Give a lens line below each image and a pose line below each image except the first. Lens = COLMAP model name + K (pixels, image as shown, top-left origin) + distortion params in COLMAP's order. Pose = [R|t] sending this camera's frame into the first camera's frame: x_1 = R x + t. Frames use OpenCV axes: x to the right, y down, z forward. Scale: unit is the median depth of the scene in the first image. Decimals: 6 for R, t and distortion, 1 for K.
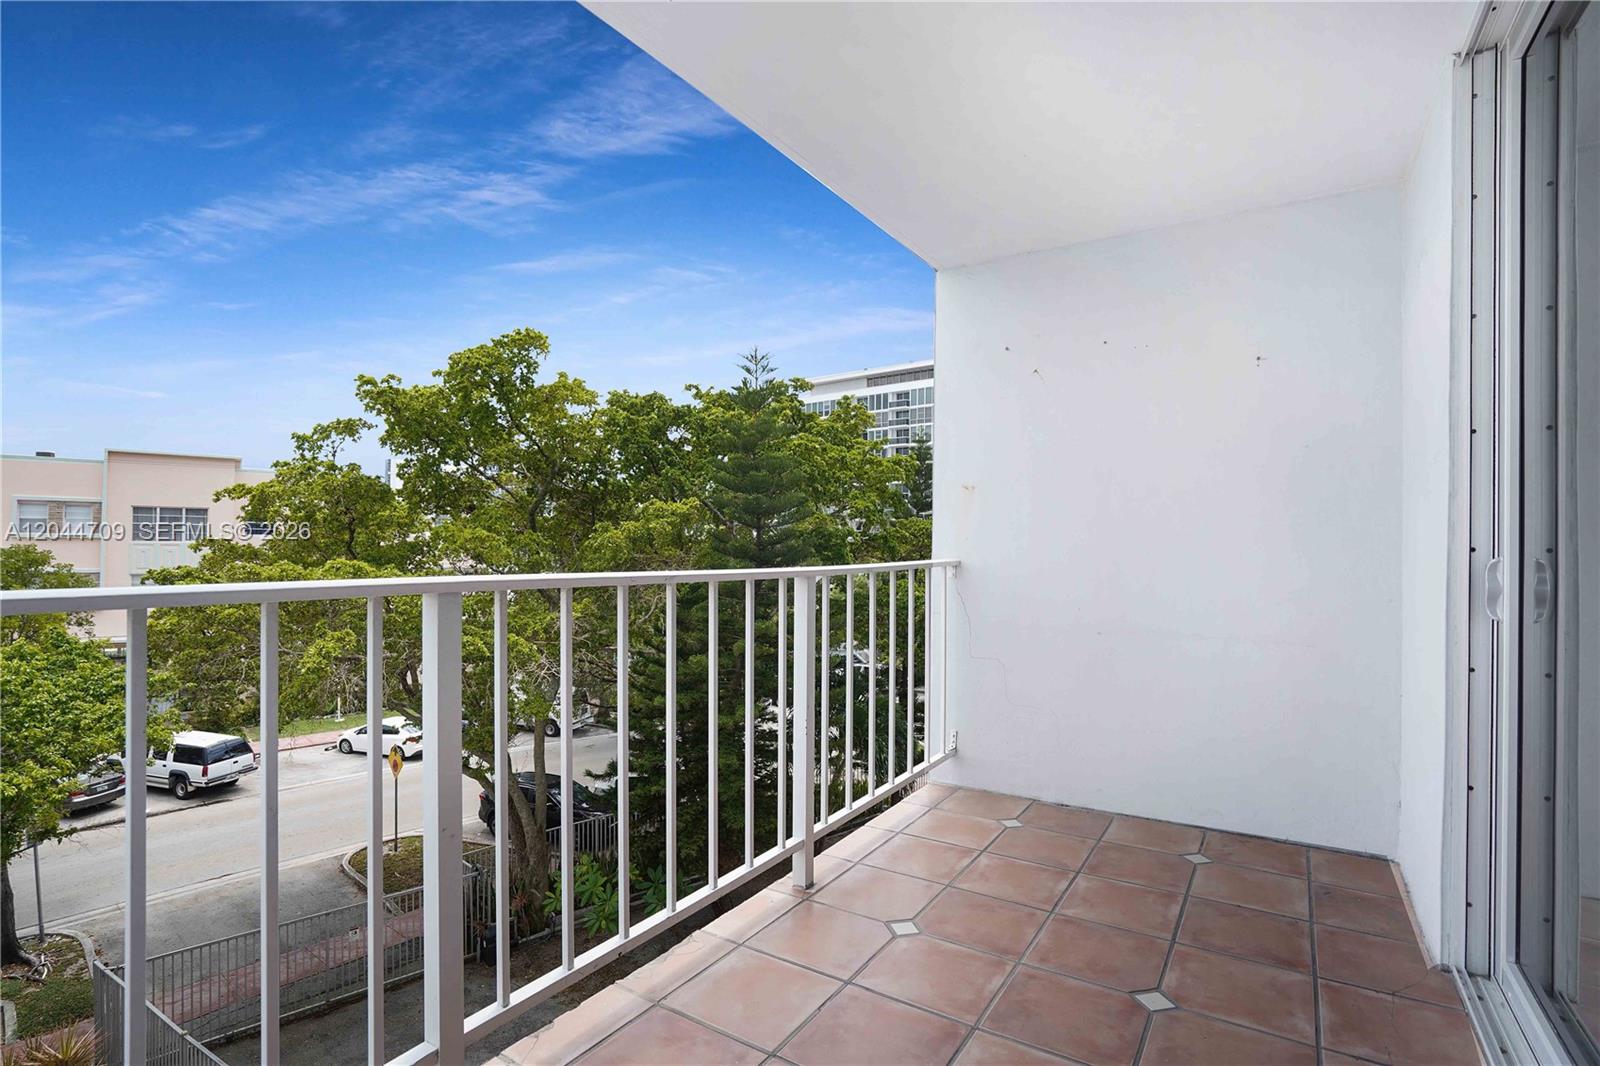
lens RADIAL K [[755.6, 0, 815.5], [0, 755.6, 526.6], [0, 0, 1]] dist [-0.055293, 0.018114]
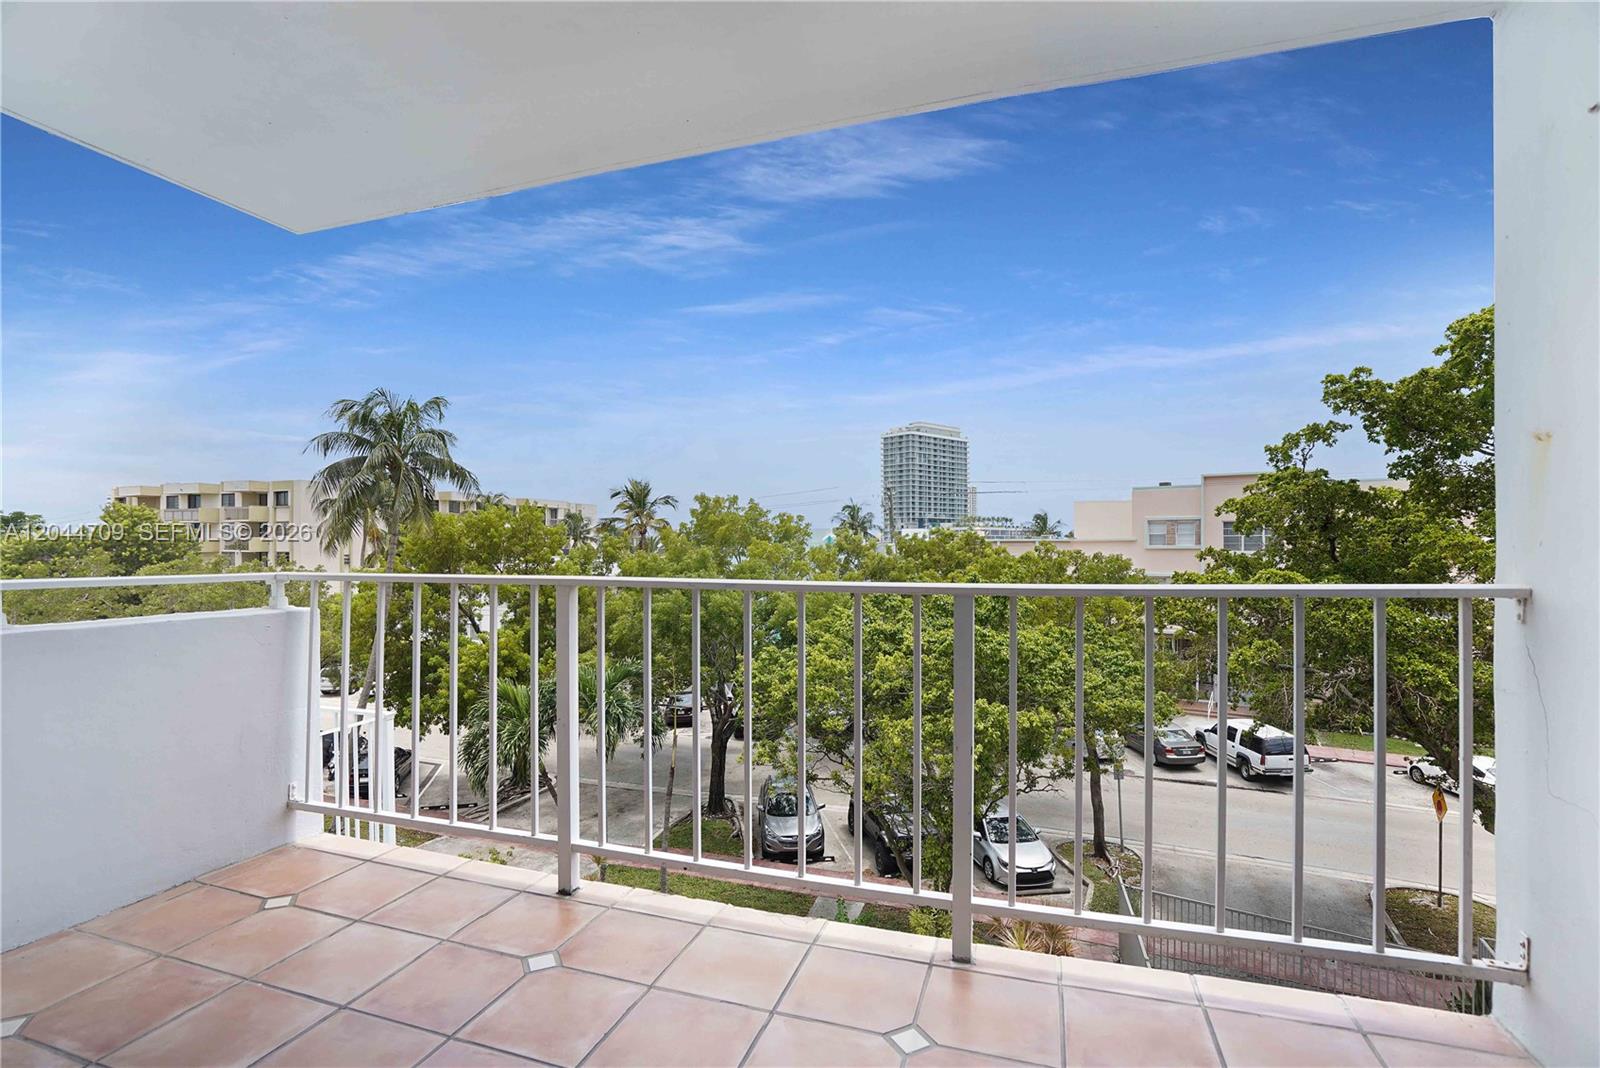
lens RADIAL K [[755.6, 0, 797.0], [0, 755.6, 550.2], [0, 0, 1]] dist [-0.055293, 0.018114]
pose [[0.240218, -0.001471, -0.970718, 0.113176], [0.019660, 0.999801, 0.003350, 0.002026], [0.970520, -0.019888, 0.240200, 0.091037]]
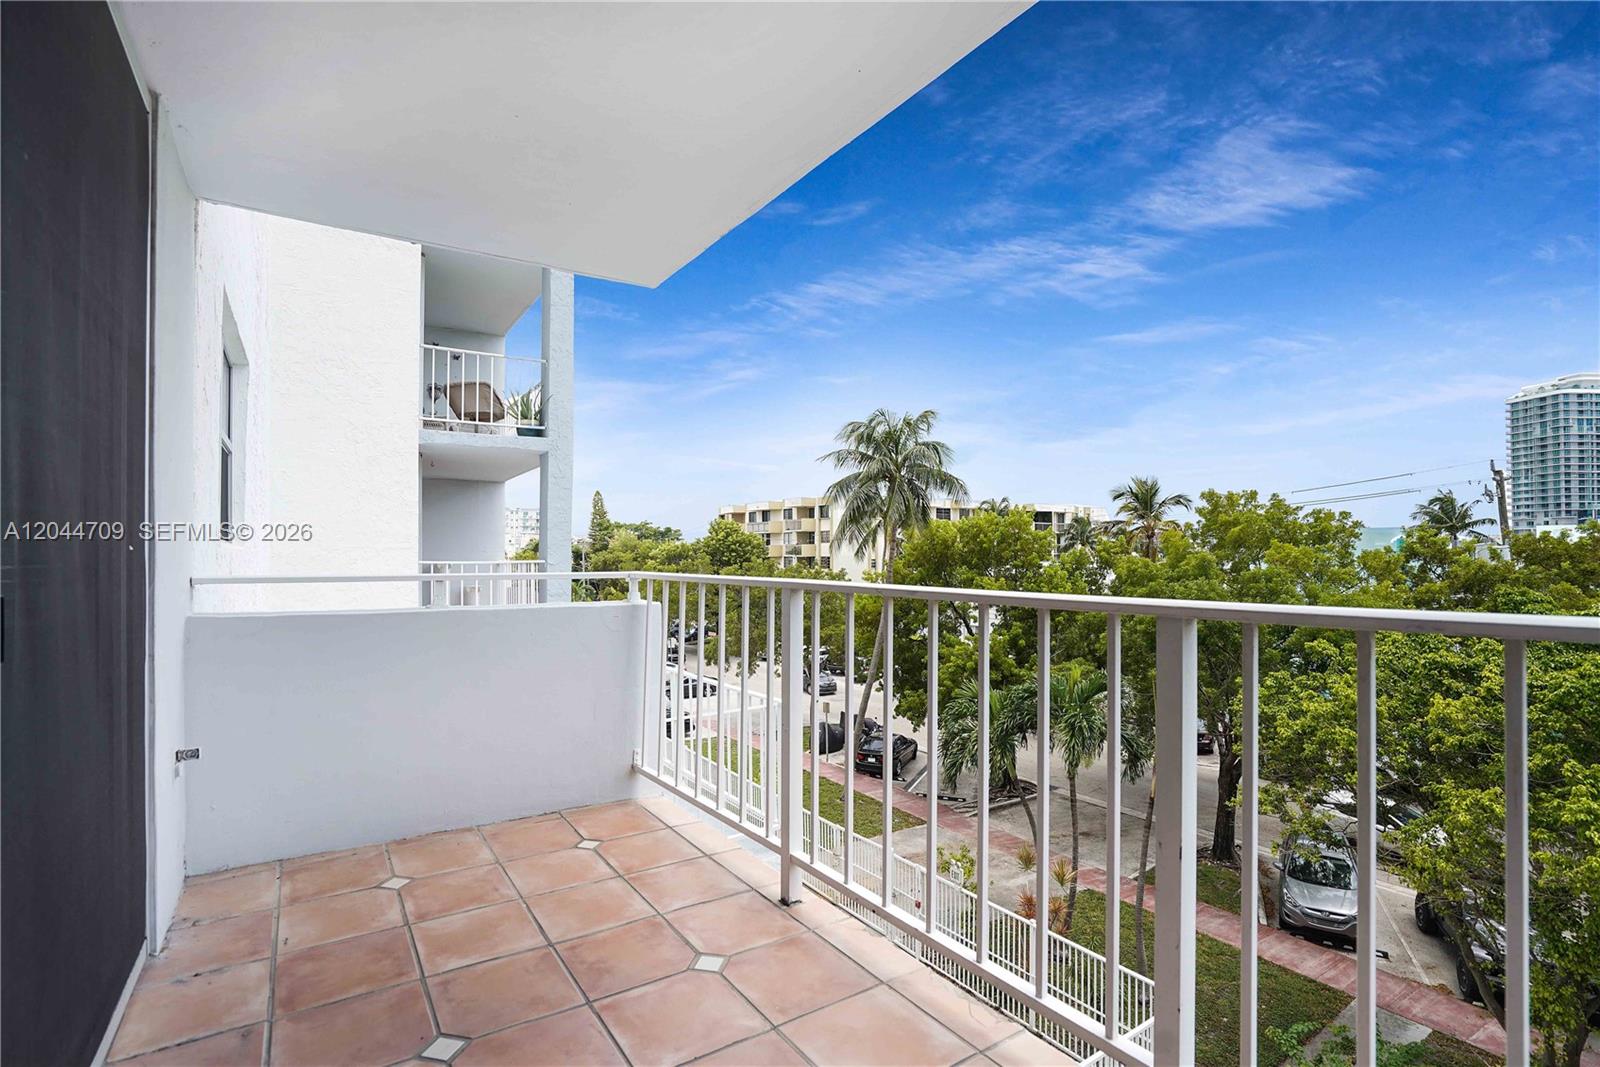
lens RADIAL K [[755.6, 0, 789.4], [0, 755.6, 543.3], [0, 0, 1]] dist [-0.055293, 0.018114]
pose [[-0.414603, -0.016043, -0.909861, 0.091284], [0.016560, 0.999546, -0.025170, 0.003443], [0.909852, -0.025502, -0.414149, 0.144618]]
